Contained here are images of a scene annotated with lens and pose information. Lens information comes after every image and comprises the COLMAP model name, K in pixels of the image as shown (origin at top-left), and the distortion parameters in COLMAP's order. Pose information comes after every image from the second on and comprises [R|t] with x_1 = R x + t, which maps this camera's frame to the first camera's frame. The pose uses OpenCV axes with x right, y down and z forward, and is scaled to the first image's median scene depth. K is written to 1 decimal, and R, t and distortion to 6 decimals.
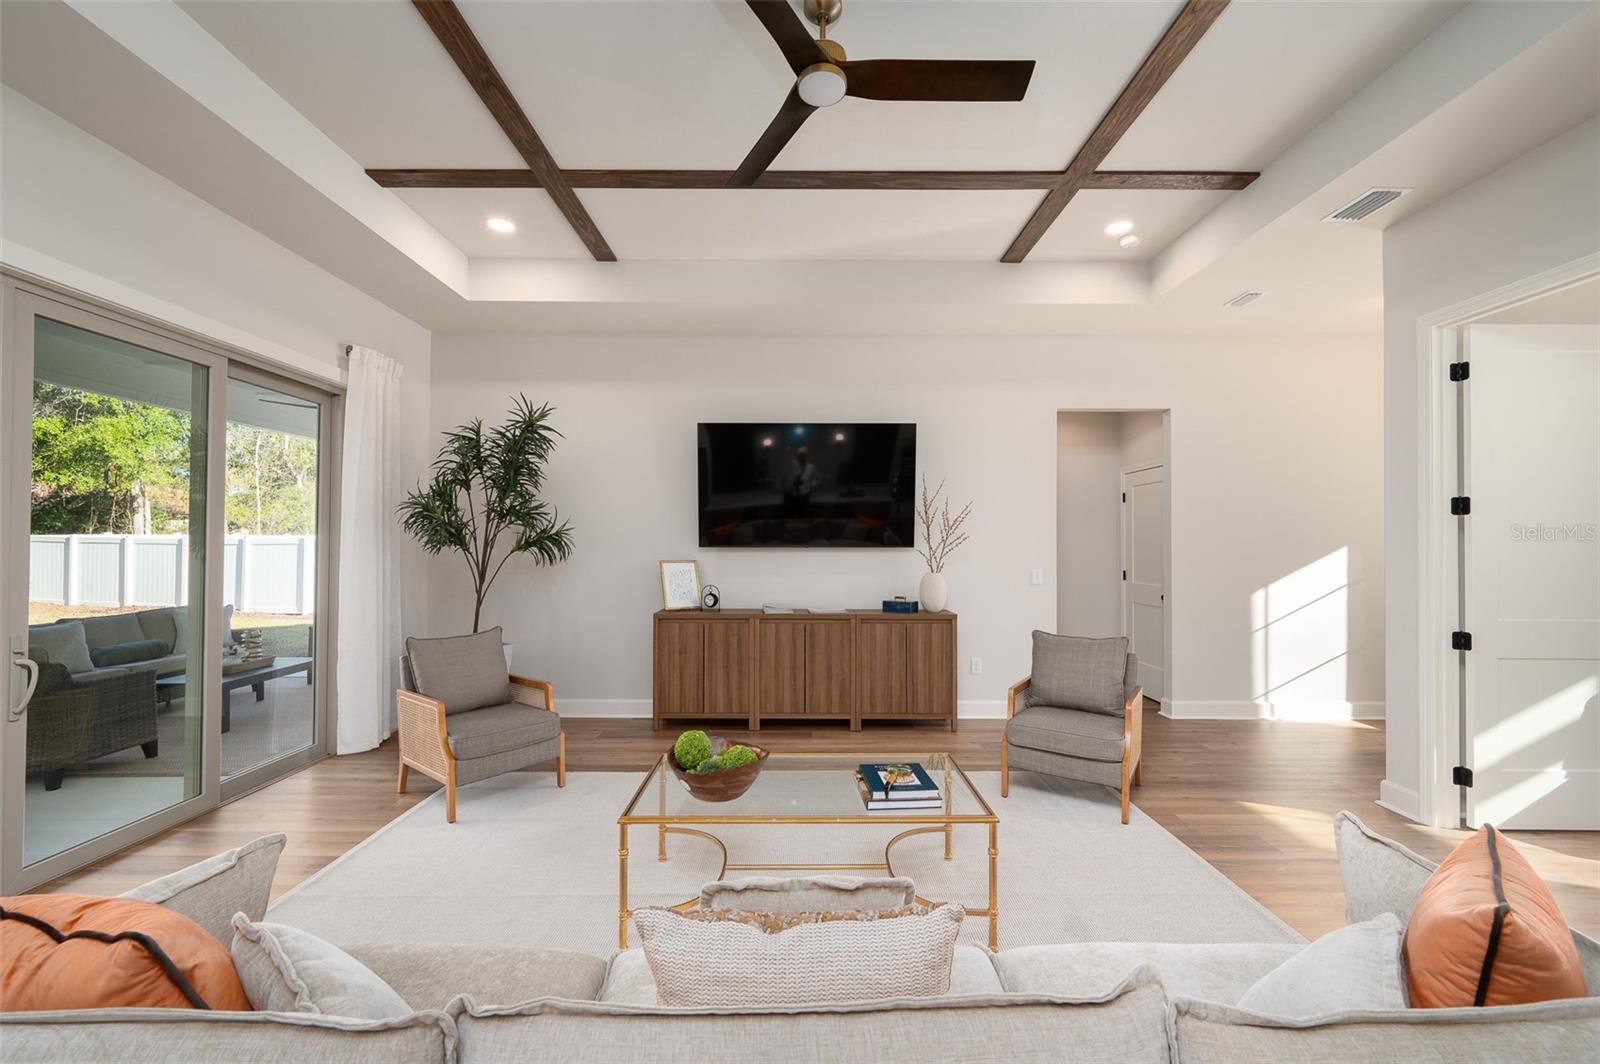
lens RADIAL K [[630.3, 0, 799.0], [0, 630.3, 530.6], [0, 0, 1]] dist [0.001576, -0.000649]
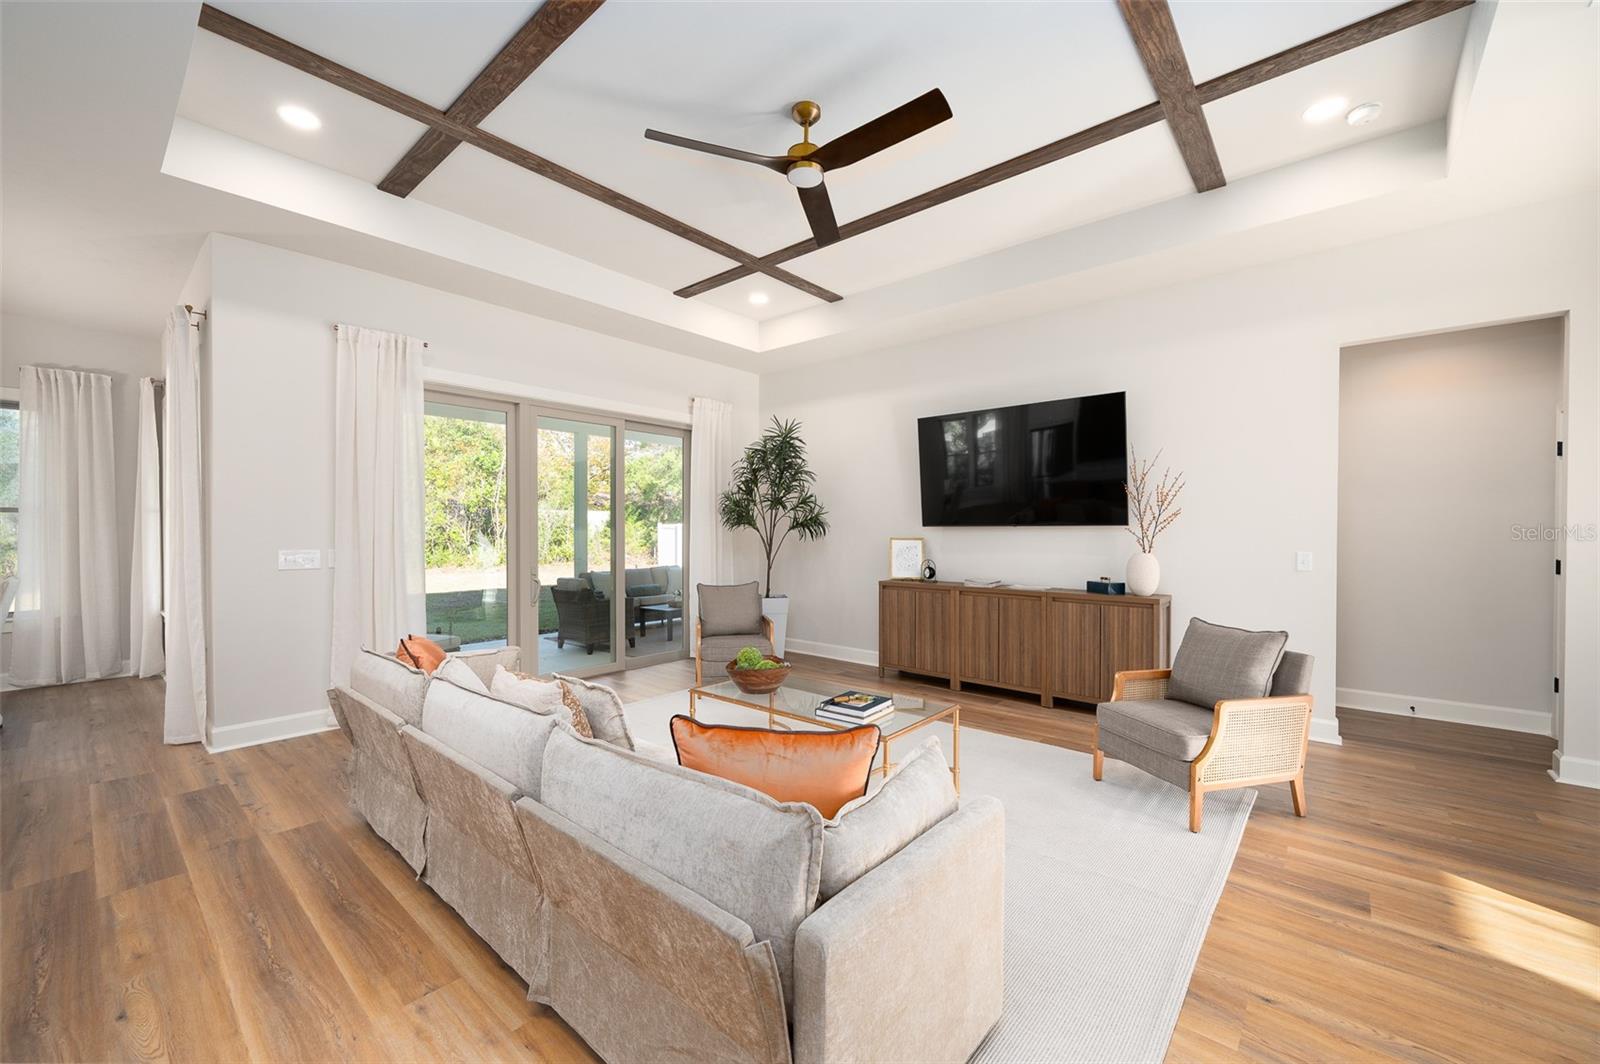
lens RADIAL K [[630.3, 0, 804.0], [0, 630.3, 528.3], [0, 0, 1]] dist [0.001576, -0.000649]
pose [[0.758160, -0.004077, -0.652055, 0.453247], [0.015675, 0.999805, 0.011974, 0.012925], [0.651880, -0.019300, 0.758077, -0.013379]]
